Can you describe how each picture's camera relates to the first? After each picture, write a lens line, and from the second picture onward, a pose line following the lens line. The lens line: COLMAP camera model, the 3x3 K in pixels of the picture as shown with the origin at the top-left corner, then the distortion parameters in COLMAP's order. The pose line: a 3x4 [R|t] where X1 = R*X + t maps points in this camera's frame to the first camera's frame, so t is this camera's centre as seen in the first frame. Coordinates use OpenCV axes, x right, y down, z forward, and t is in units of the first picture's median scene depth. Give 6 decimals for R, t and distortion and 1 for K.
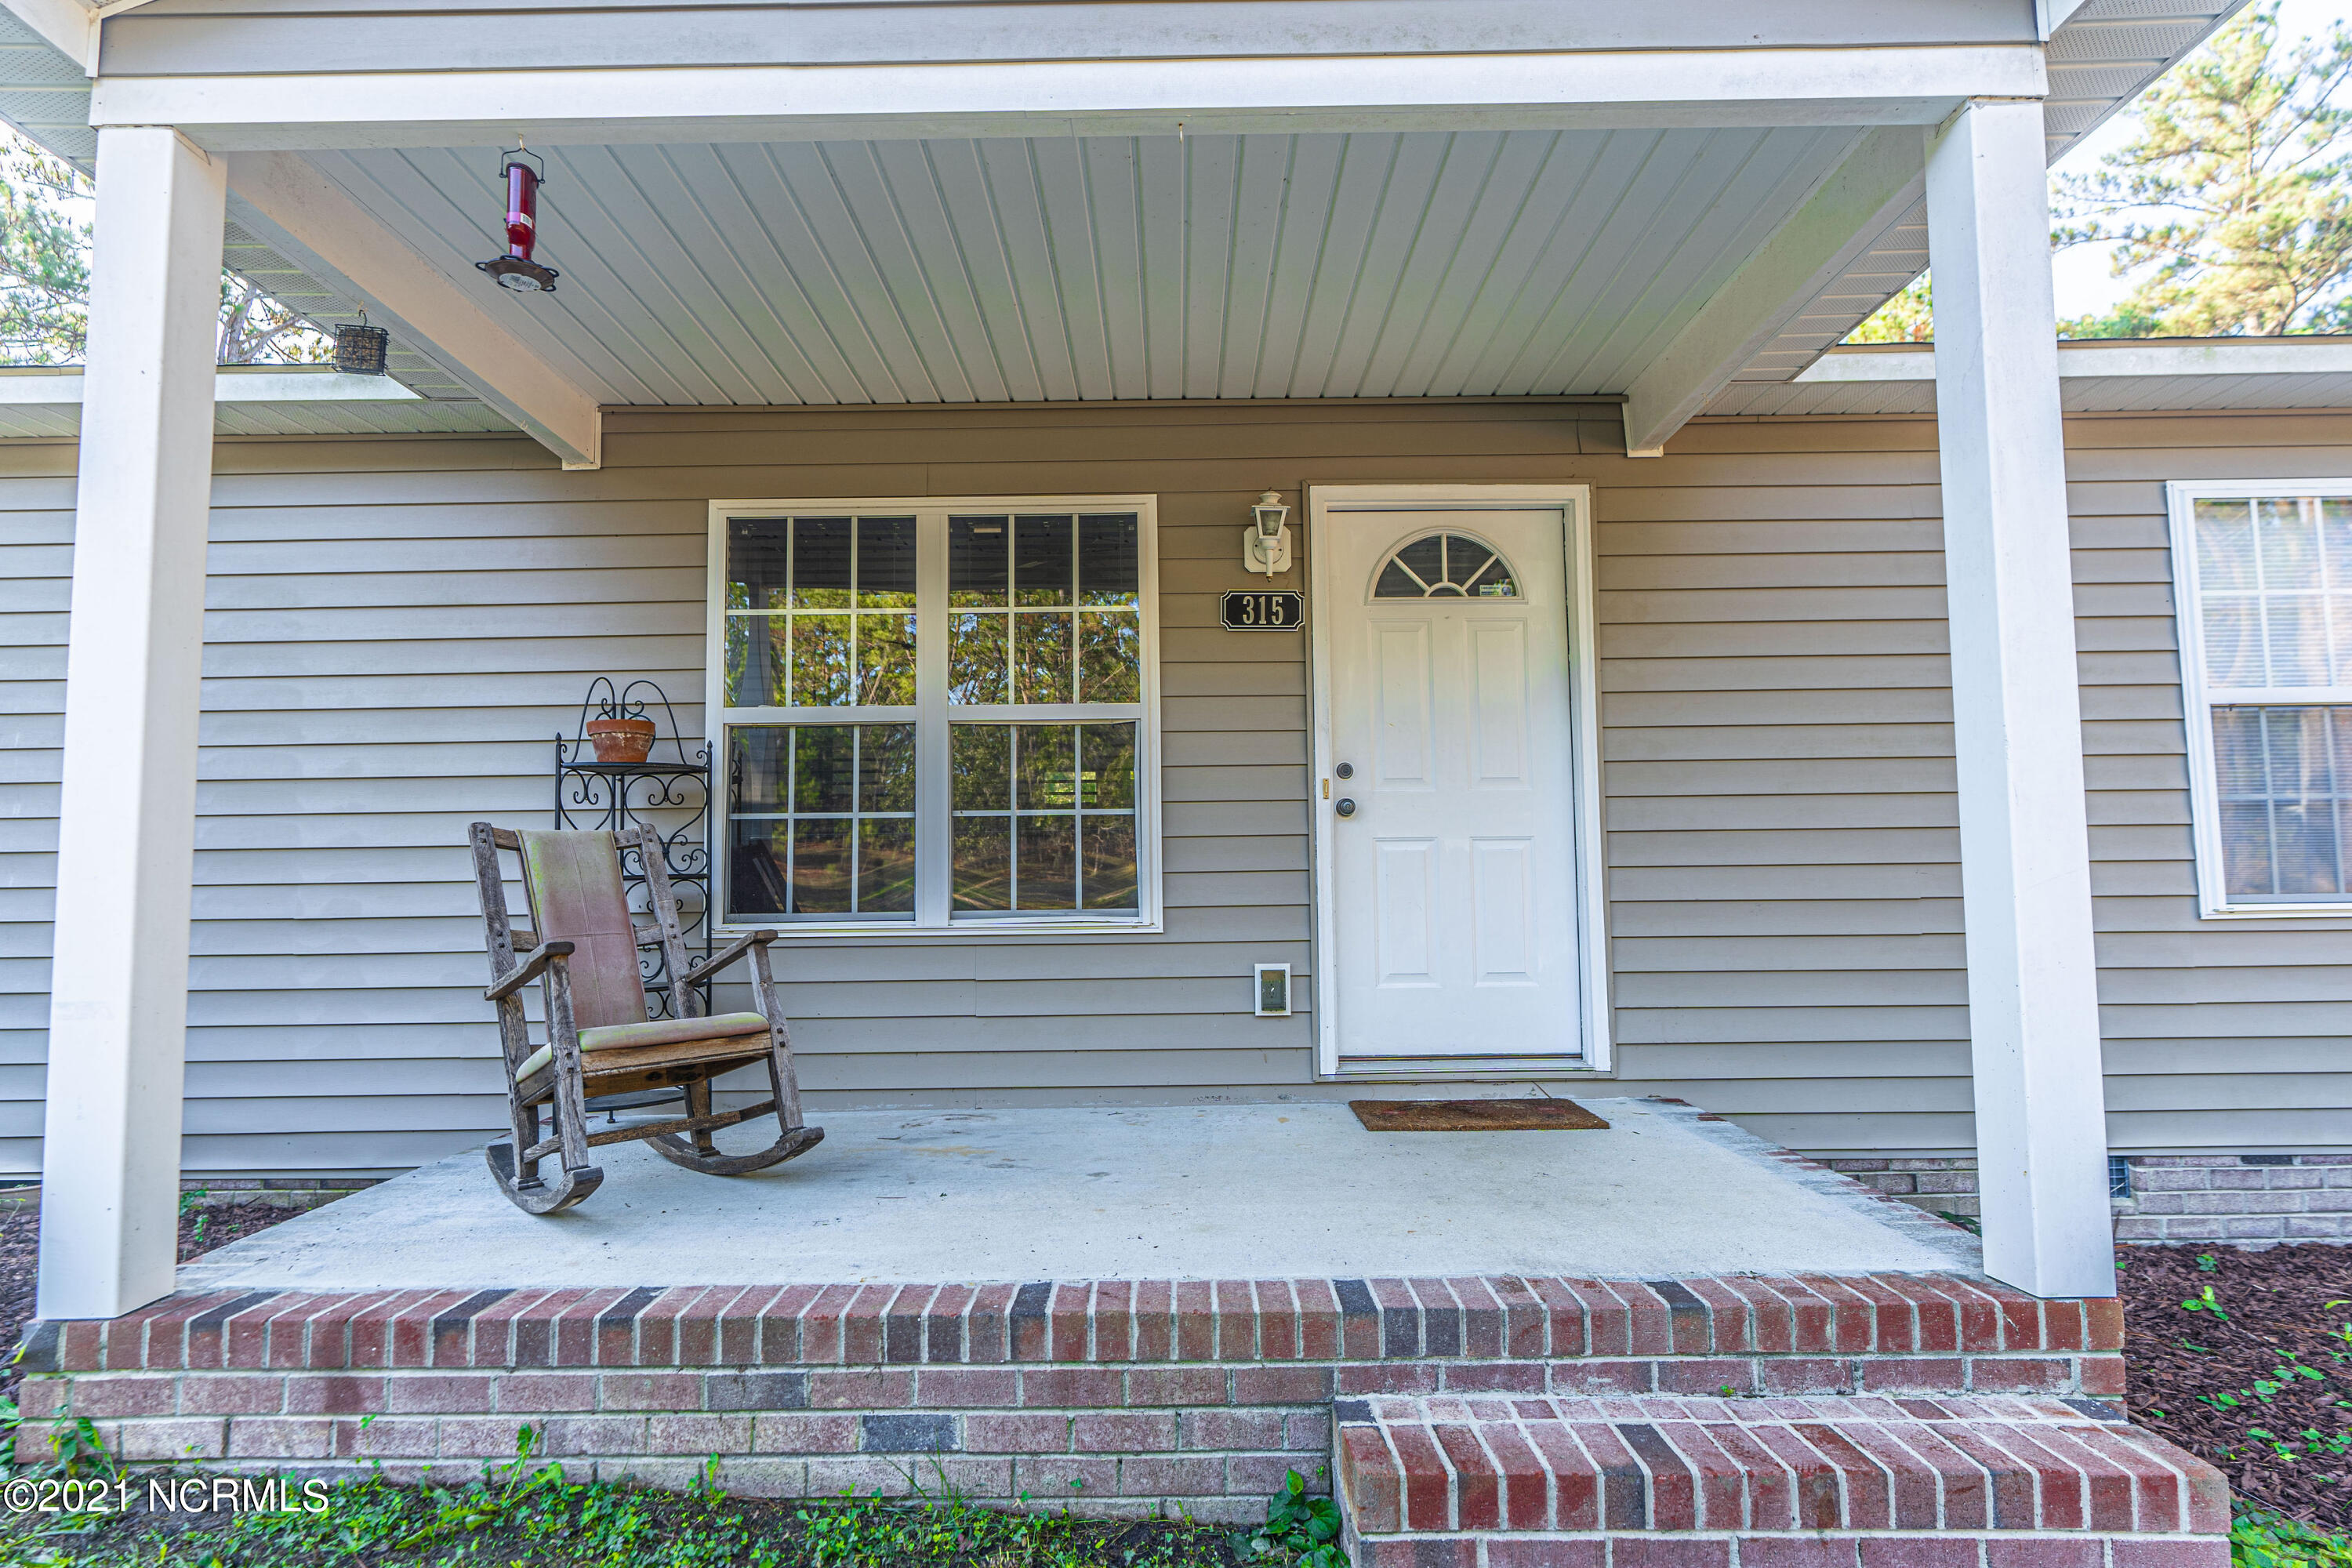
lens RADIAL K [[1240.2, 0, 1164.2], [0, 1240.2, 800.9], [0, 0, 1]] dist [-0.004455, 0.002427]
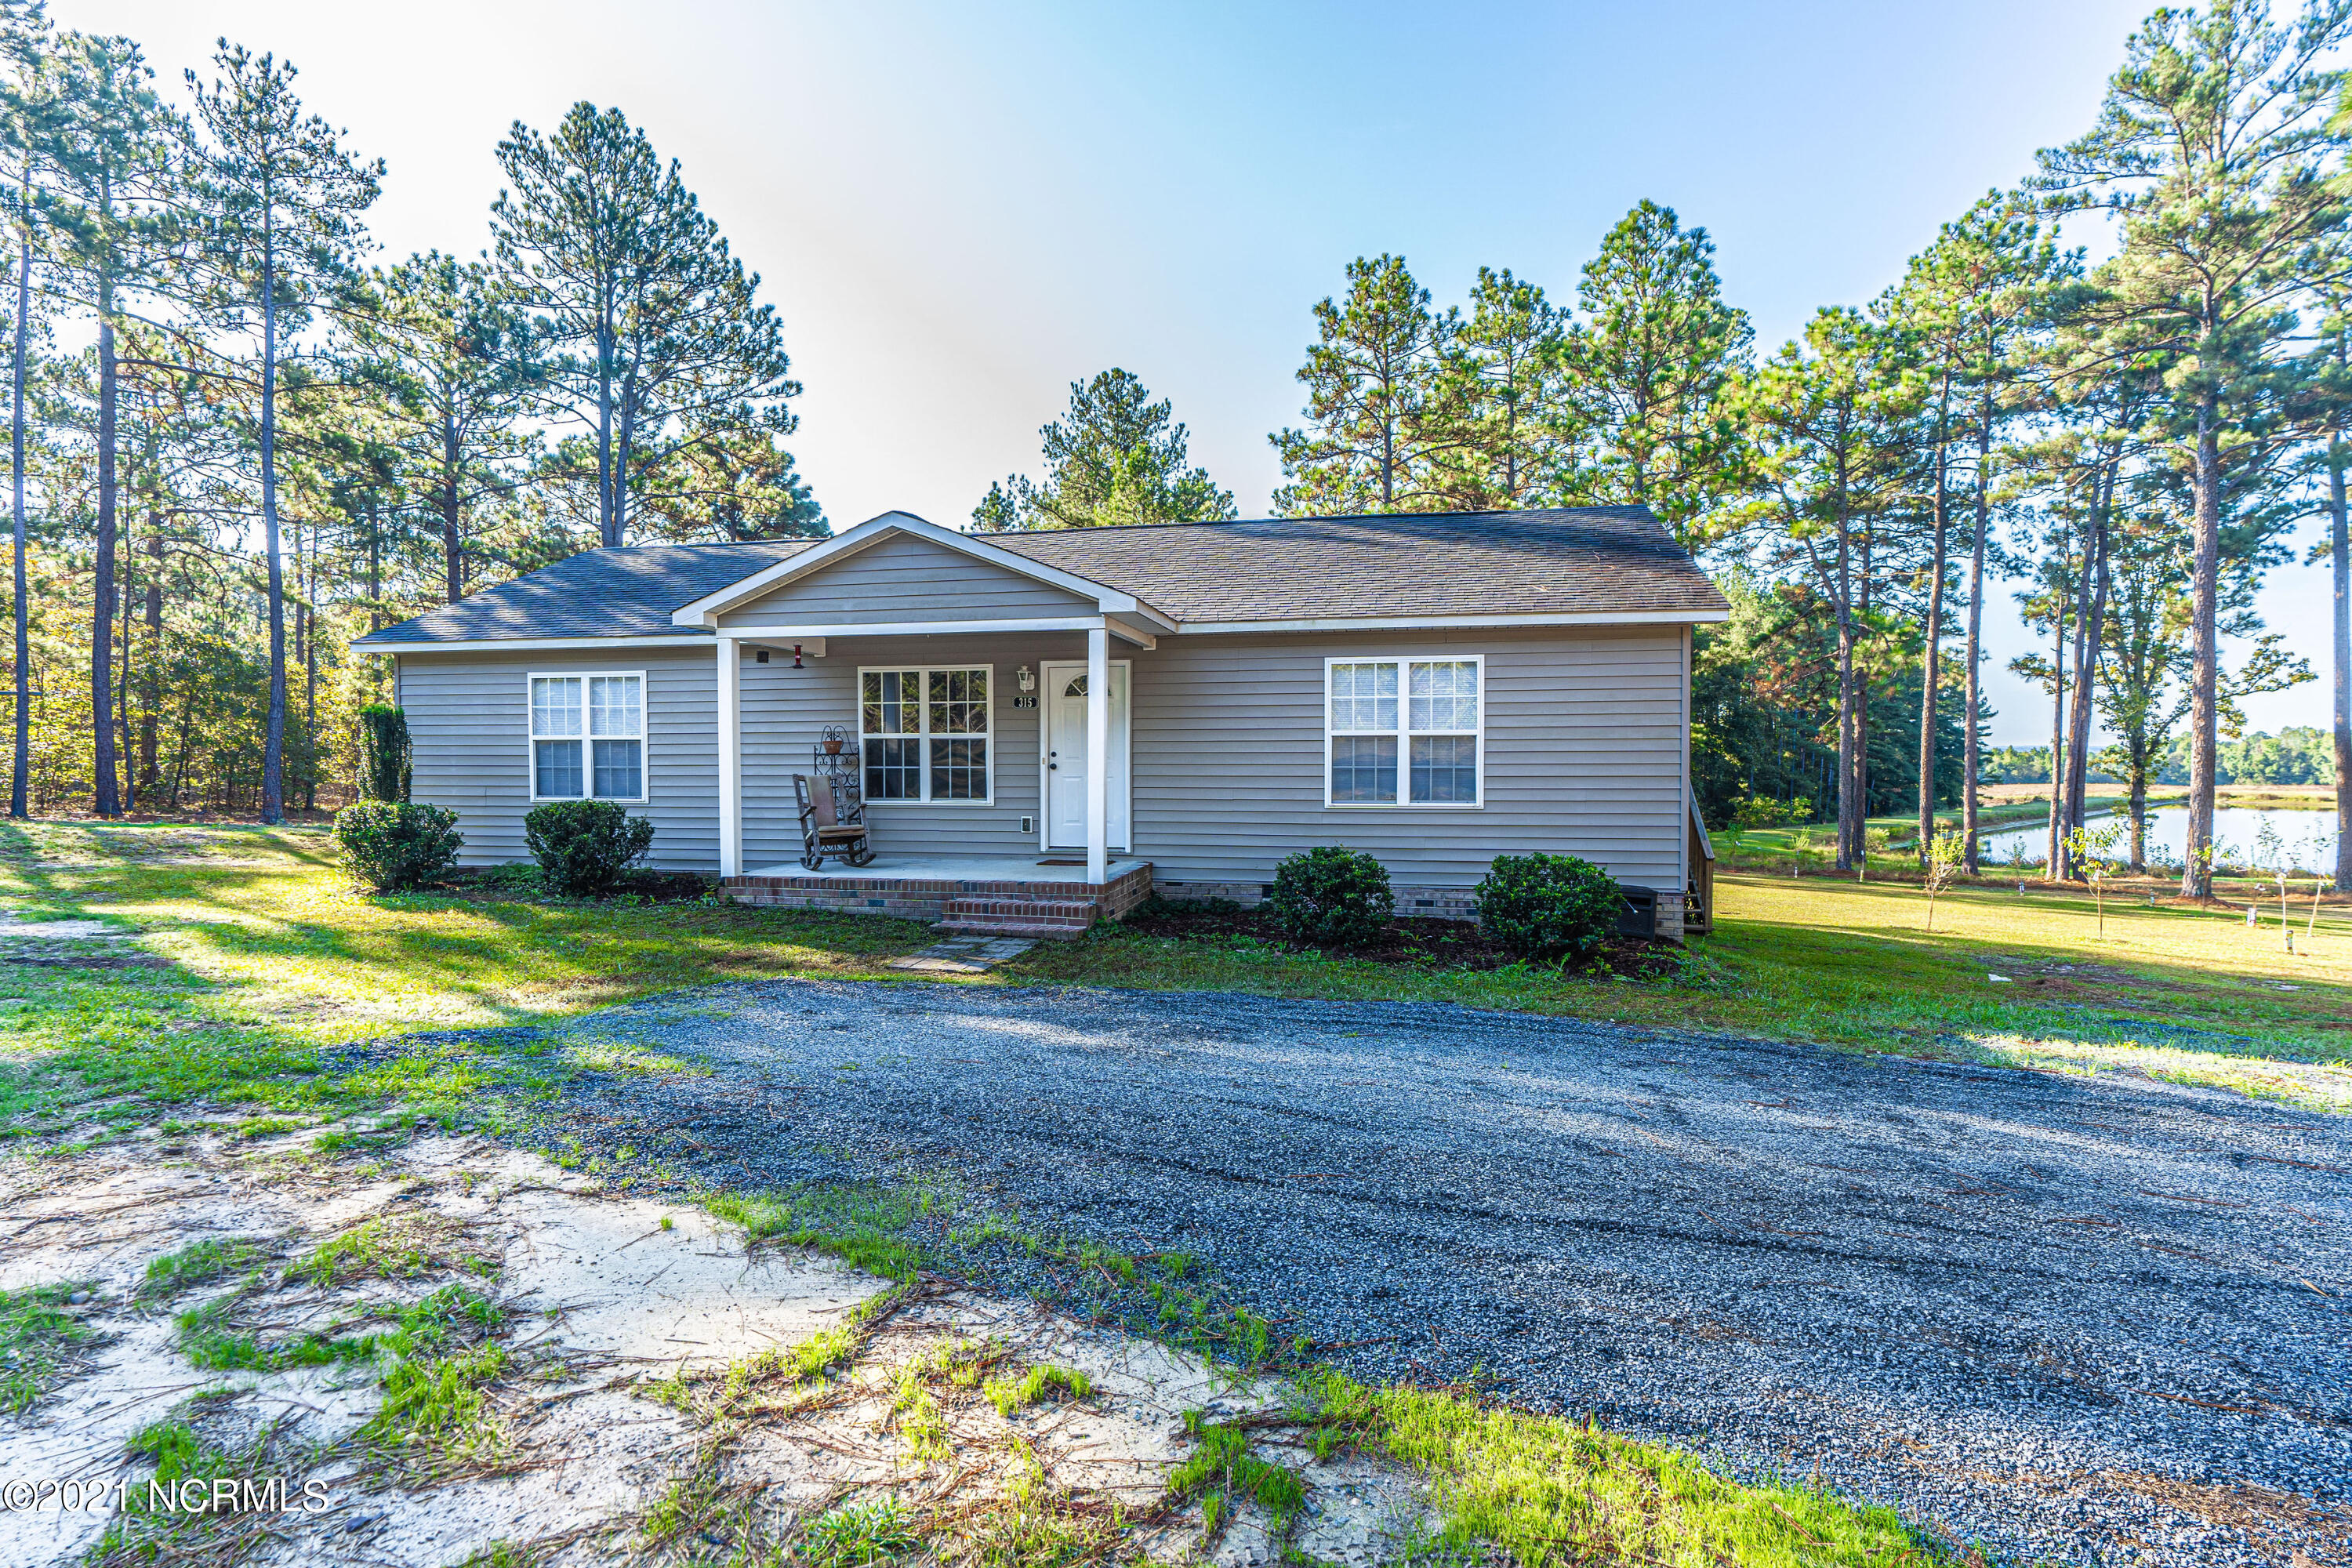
lens RADIAL K [[1190.8, 0, 1164.8], [0, 1190.8, 794.3], [0, 0, 1]] dist [-0.001726, 0.002521]
pose [[0.978921, 0.018187, -0.203427, 1.034331], [0.003450, 0.994413, 0.105502, -0.240180], [0.204209, -0.103980, 0.973389, -1.851222]]
